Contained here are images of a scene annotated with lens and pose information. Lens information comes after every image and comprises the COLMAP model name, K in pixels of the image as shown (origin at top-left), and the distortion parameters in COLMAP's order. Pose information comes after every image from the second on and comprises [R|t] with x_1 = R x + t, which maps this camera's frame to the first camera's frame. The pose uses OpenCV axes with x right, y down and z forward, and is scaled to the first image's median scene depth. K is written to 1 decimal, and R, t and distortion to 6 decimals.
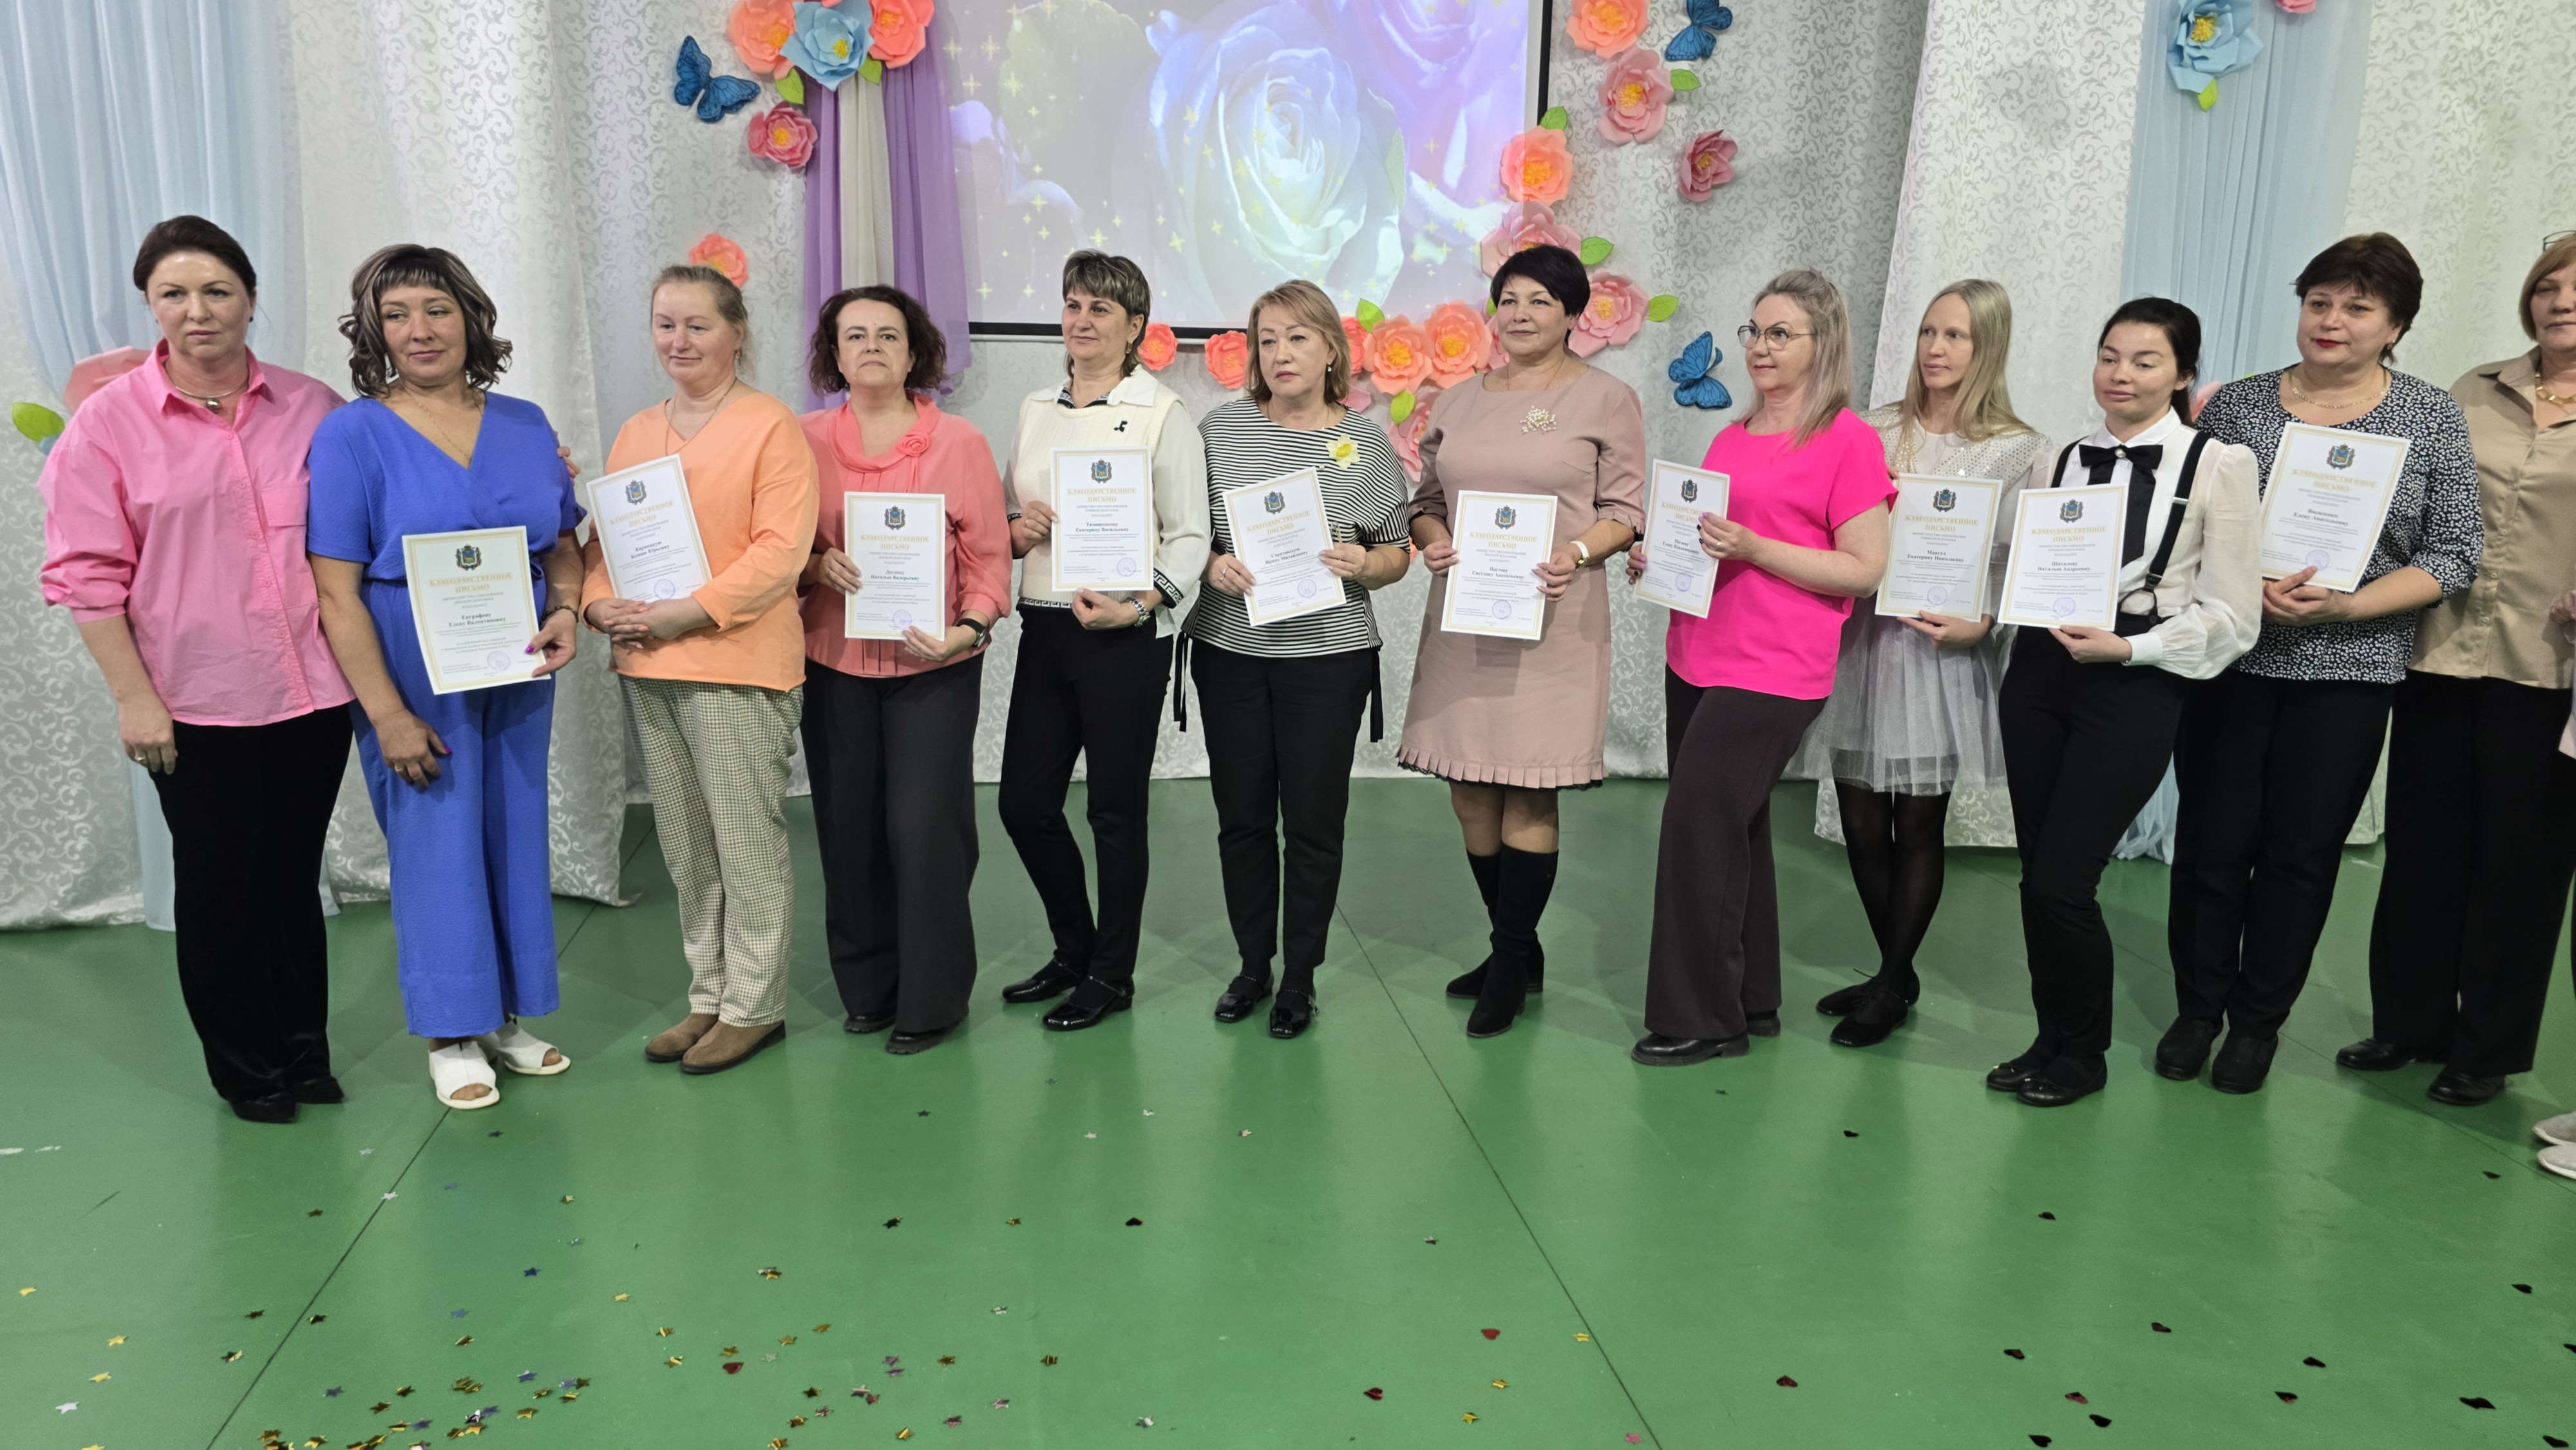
lens RADIAL K [[1750.7, 0, 1271.2], [0, 1750.7, 748.4], [0, 0, 1]] dist [0.057904, -0.059124]
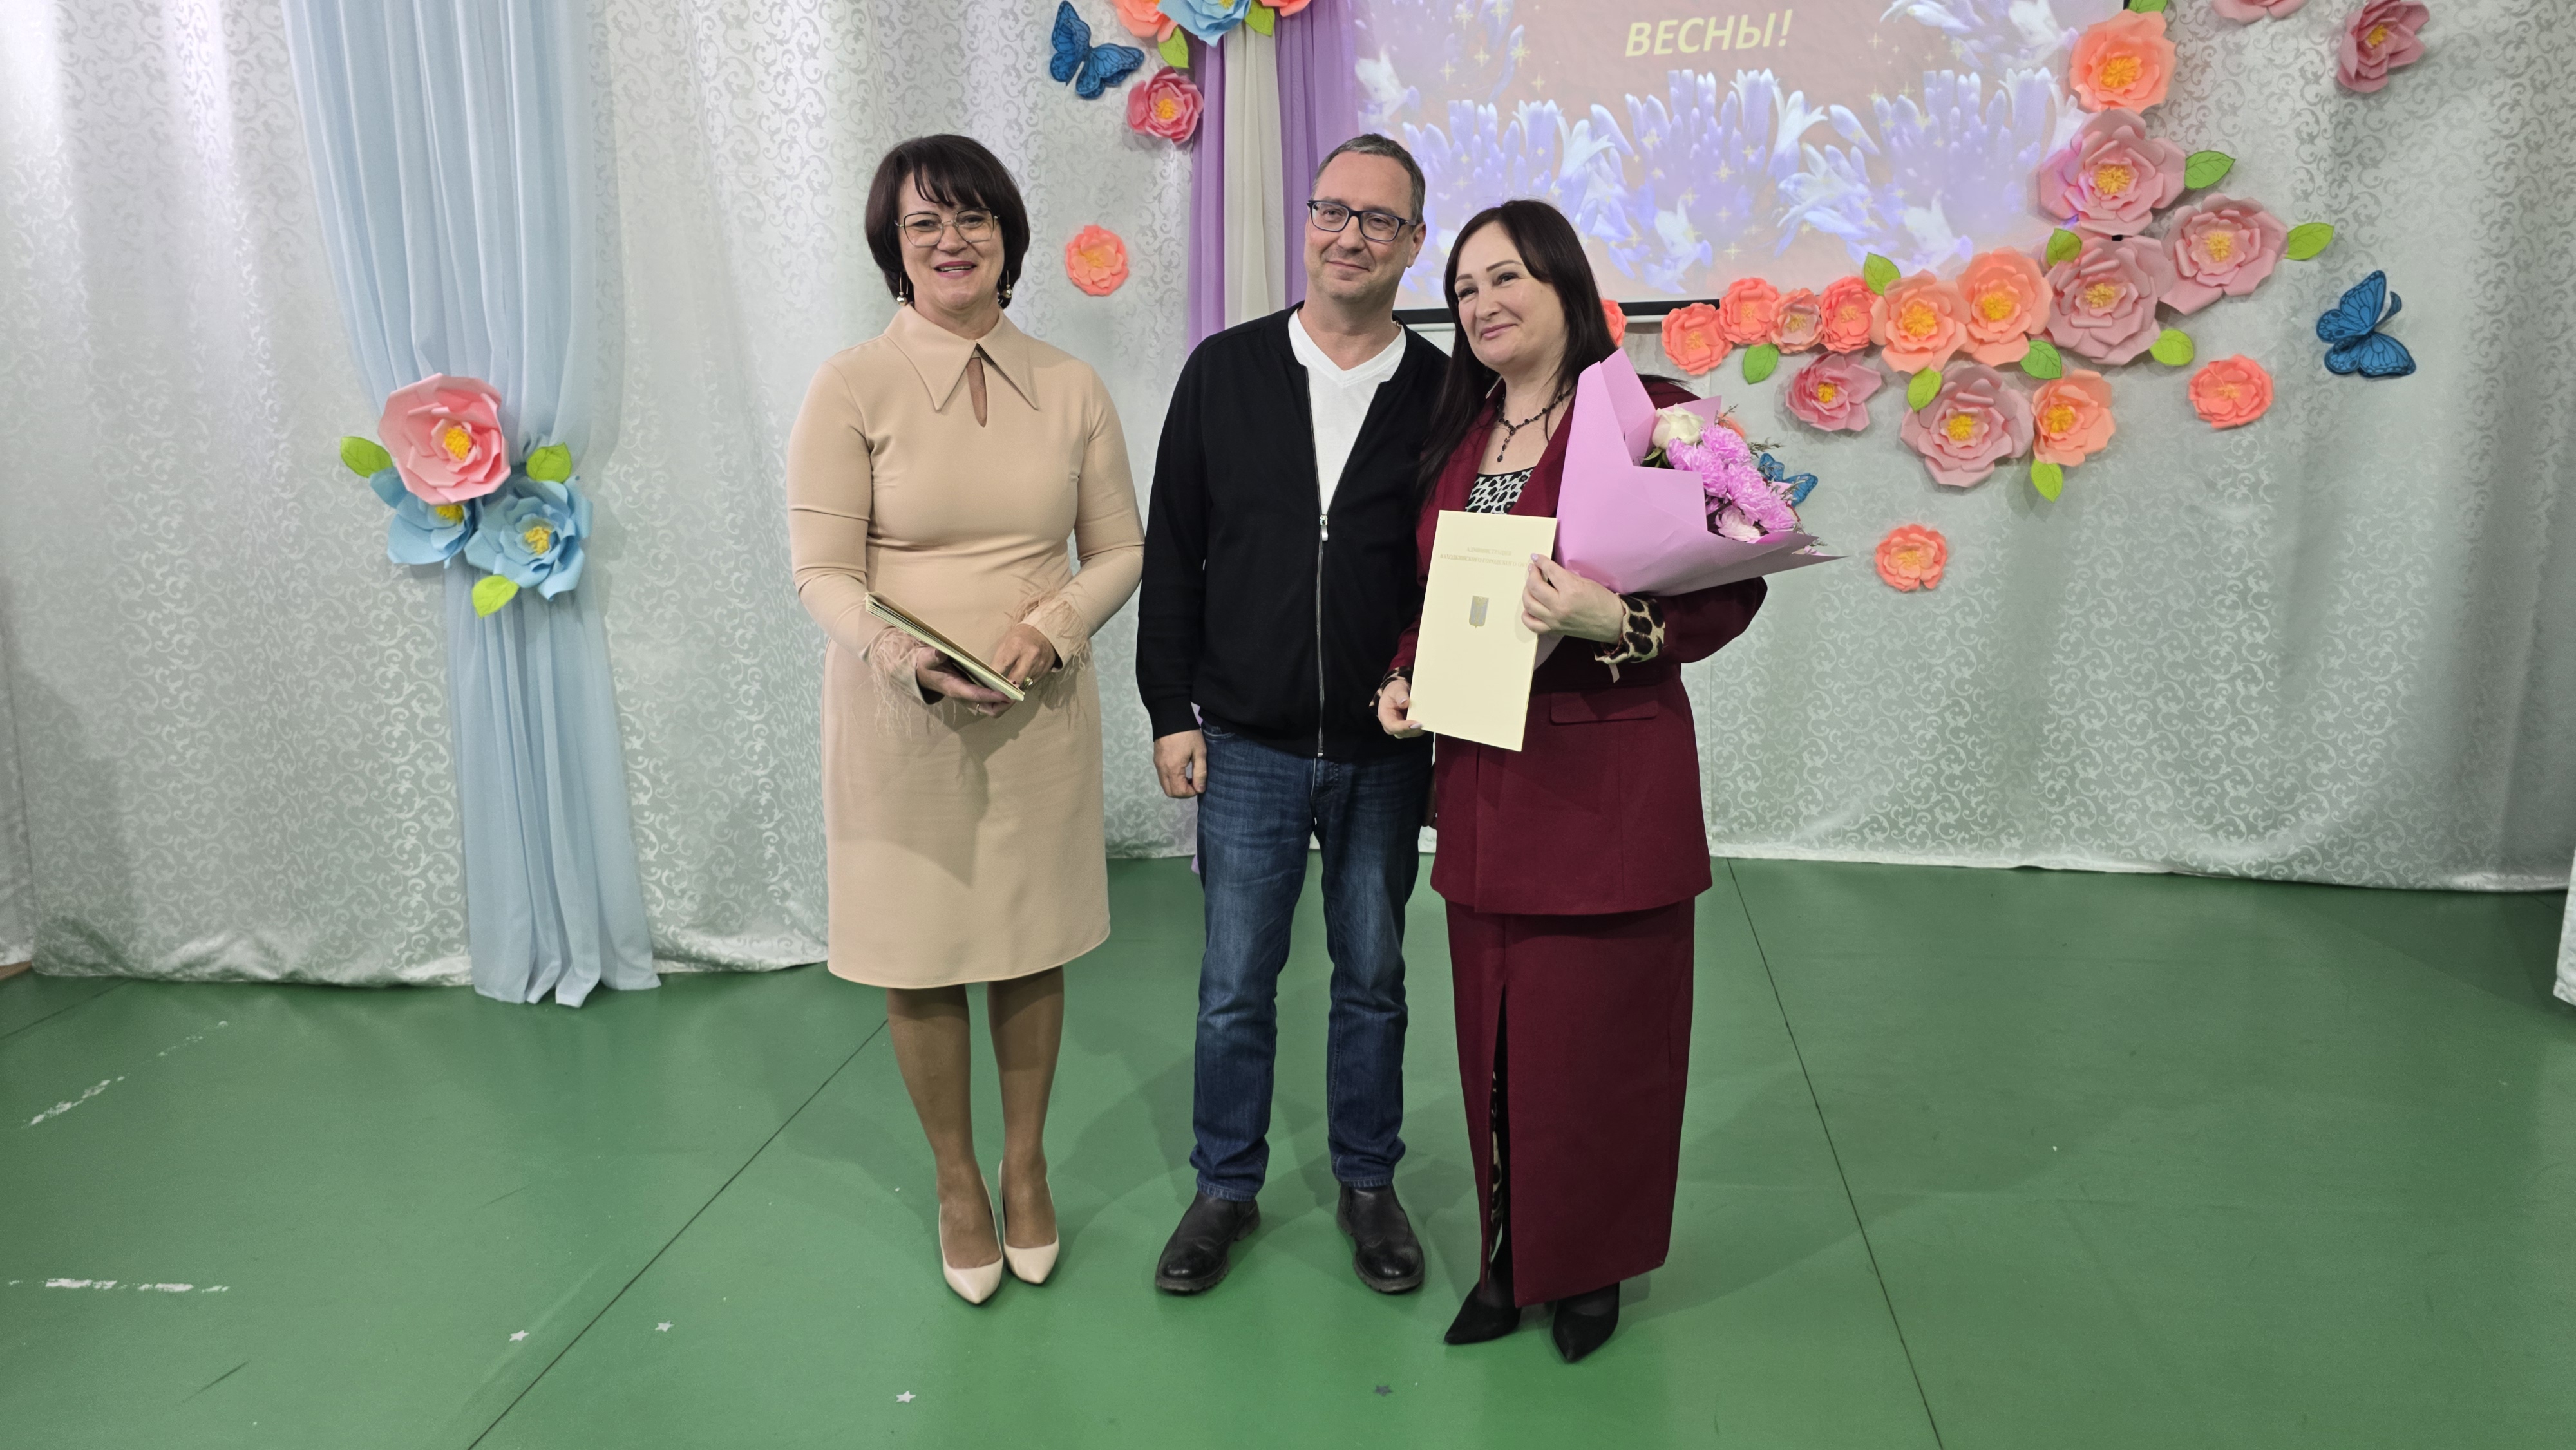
lens RADIAL K [[1755.1, 0, 1291.2], [0, 1755.1, 728.8], [0, 0, 1]] dist [0.064490, -0.059311]
pose [[0.956365, 0.019876, -0.291497, 0.042466], [-0.024445, 0.999629, -0.012039, -0.031798], [0.291149, 0.018640, 0.956496, 0.191812]]
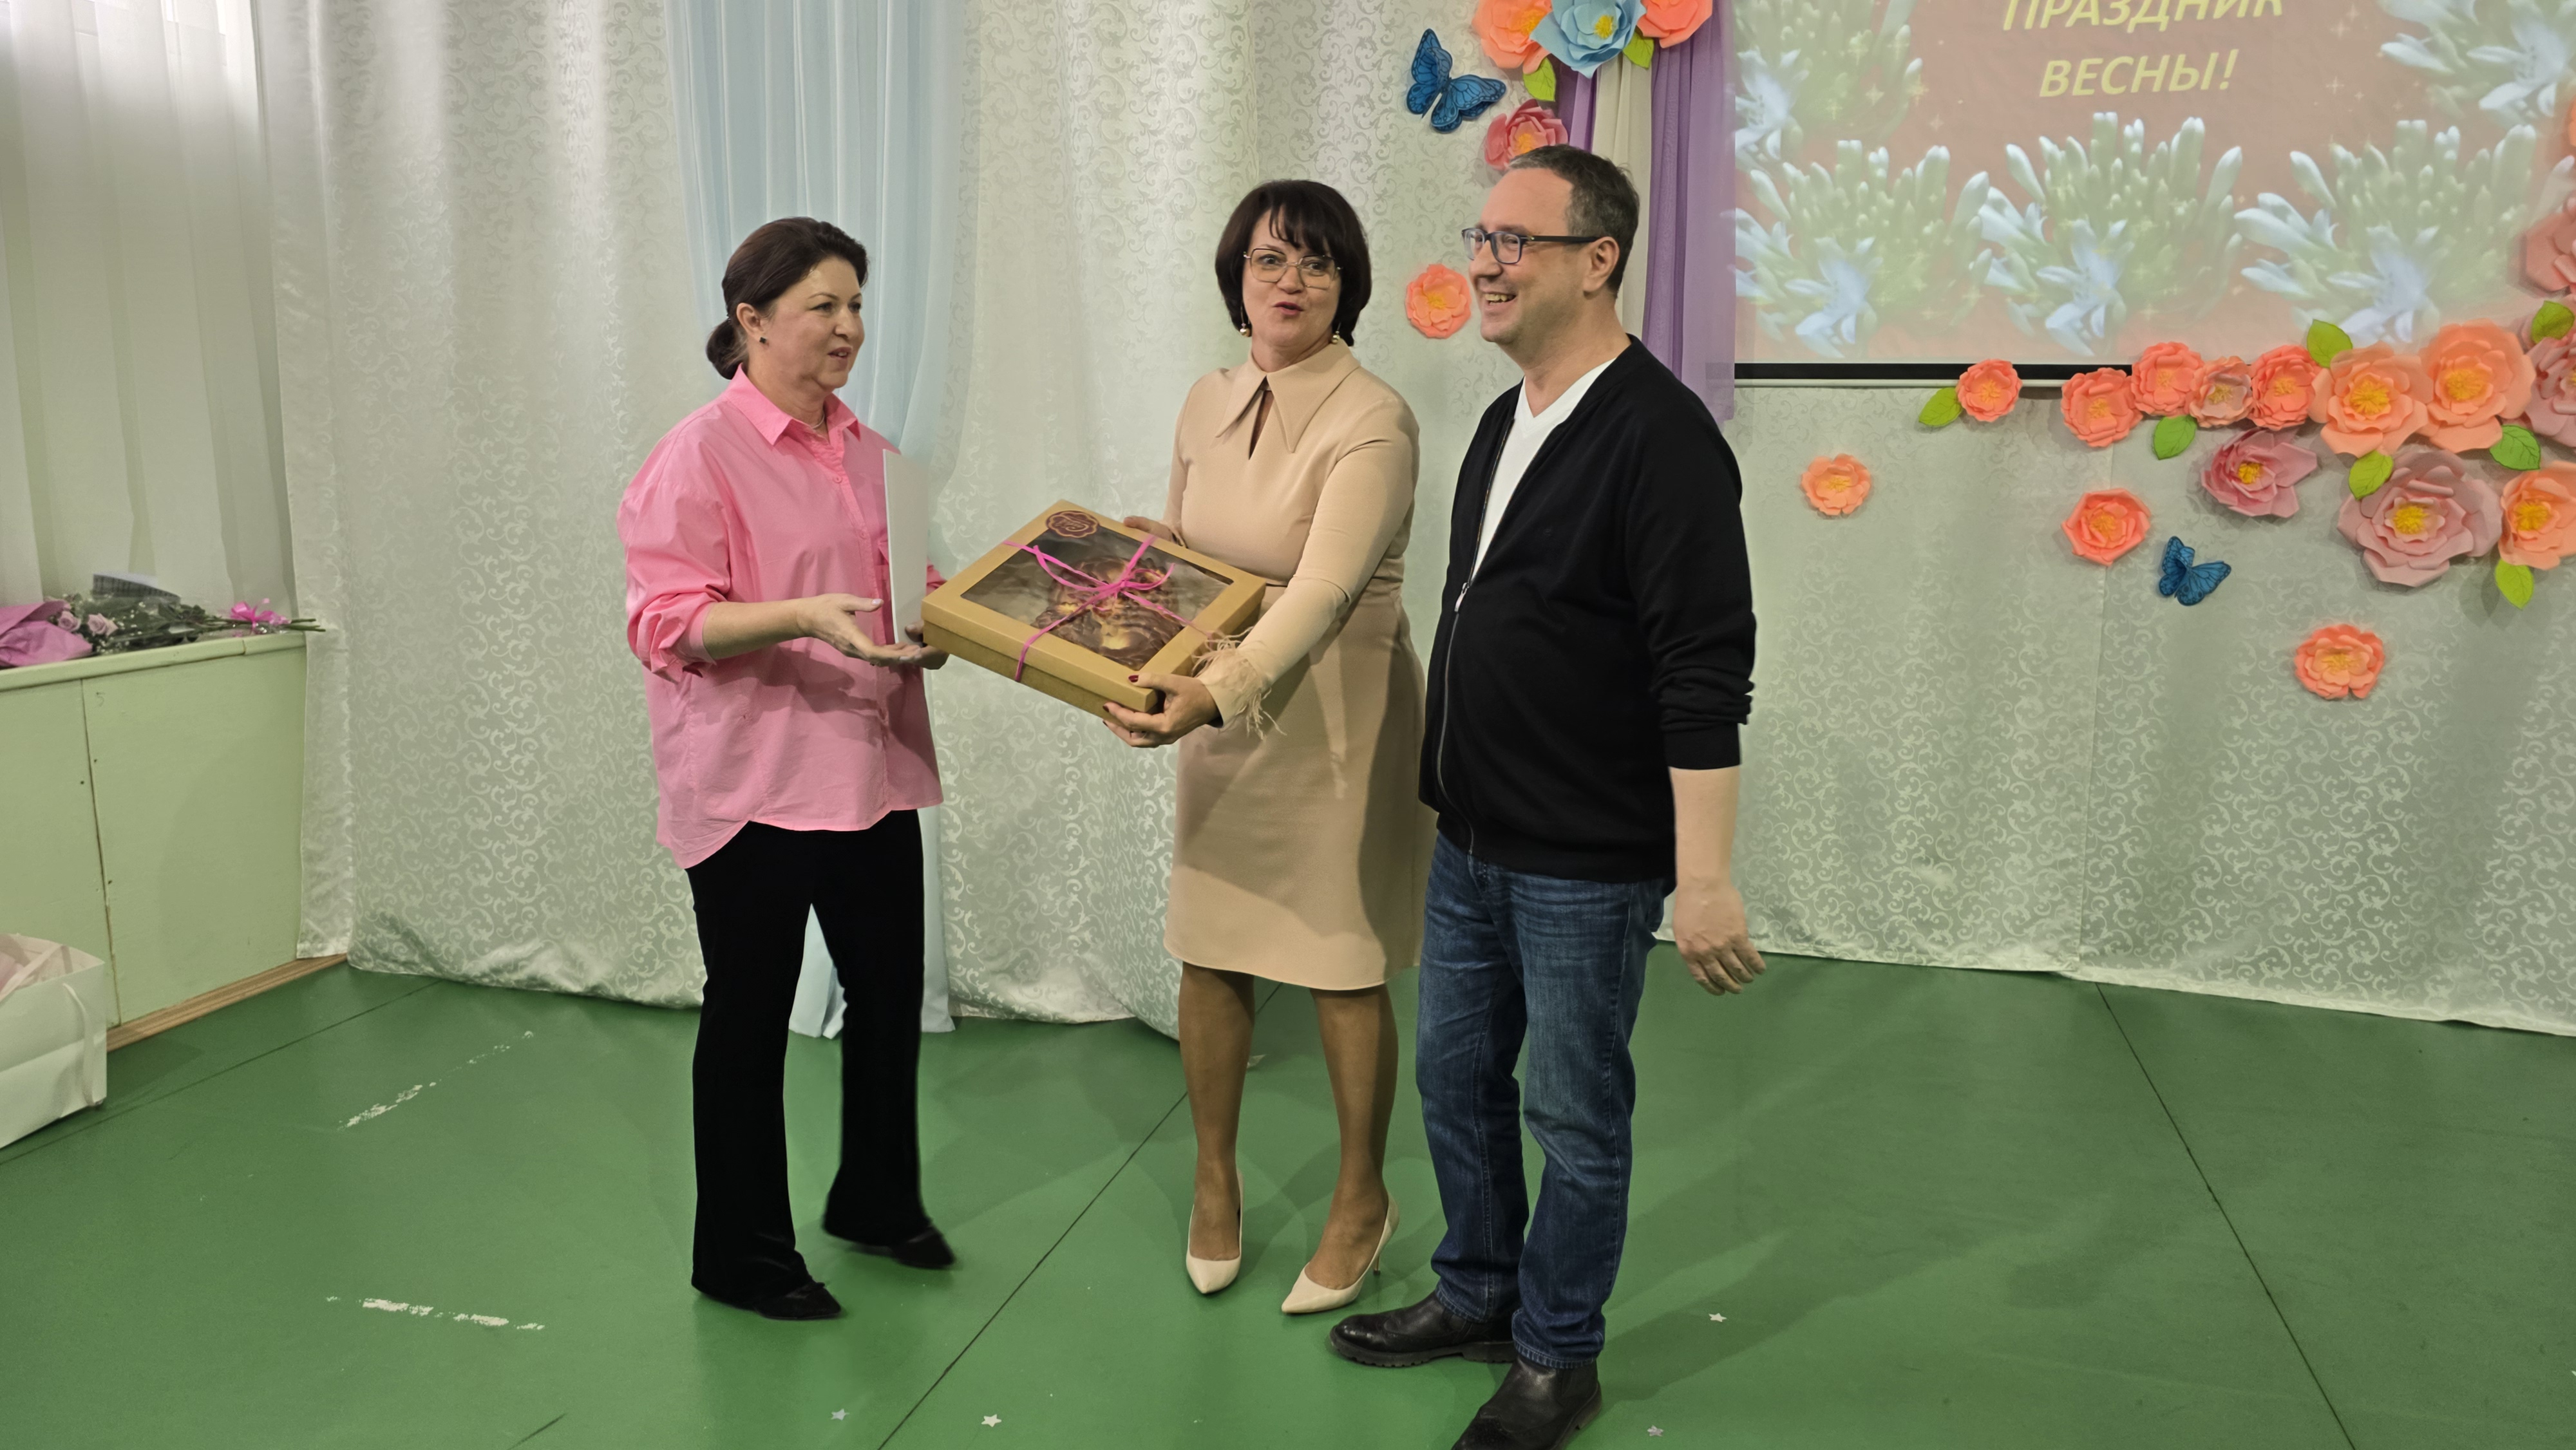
lens RADIAL K [[1755.1, 0, 1291.2], [0, 1755.1, 728.8], [0, 0, 1]] dist [0.064490, -0.059311]
pose [[0.914512, 0.071078, -0.398265, -0.029217], [-0.091458, 0.995282, -0.032382, -0.037947], [0.394084, 0.066038, 0.916699, 0.220993]]
